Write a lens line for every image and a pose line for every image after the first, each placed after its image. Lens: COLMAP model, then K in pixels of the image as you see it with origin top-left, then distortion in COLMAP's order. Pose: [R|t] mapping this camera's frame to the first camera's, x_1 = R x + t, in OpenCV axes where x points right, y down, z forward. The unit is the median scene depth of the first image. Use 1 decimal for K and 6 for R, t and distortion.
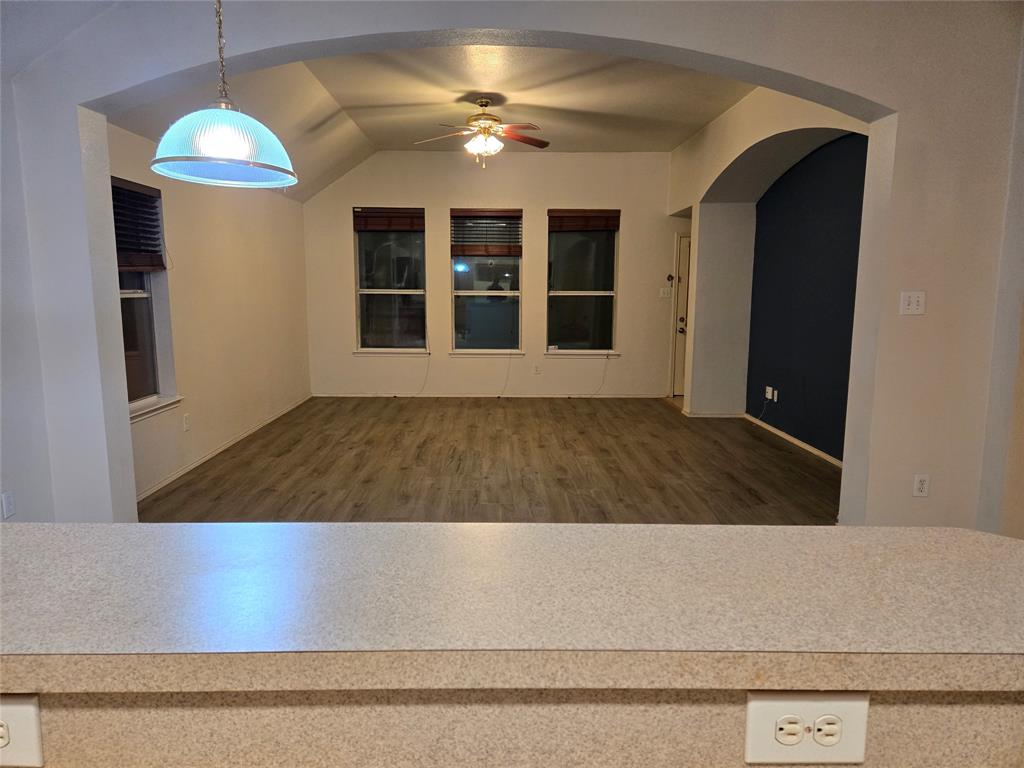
lens RADIAL K [[682.1, 0, 503.2], [0, 682.1, 377.6], [0, 0, 1]] dist [0.081808, -0.065436]
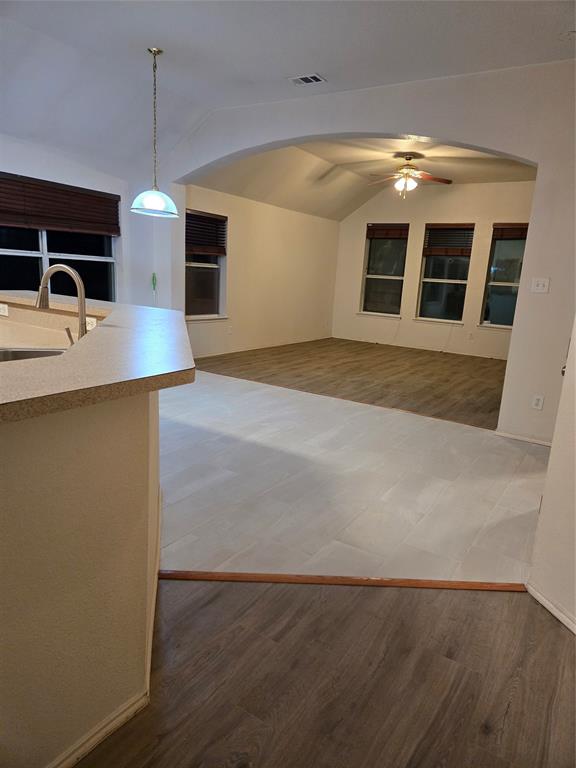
lens RADIAL K [[511.6, 0, 294.4], [0, 511.6, 380.8], [0, 0, 1]] dist [0.081808, -0.065436]
pose [[0.839664, 0.157634, -0.519728, 0.459946], [-0.128768, 0.987448, 0.091459, 0.043195], [0.527621, -0.009870, 0.849423, -0.185166]]
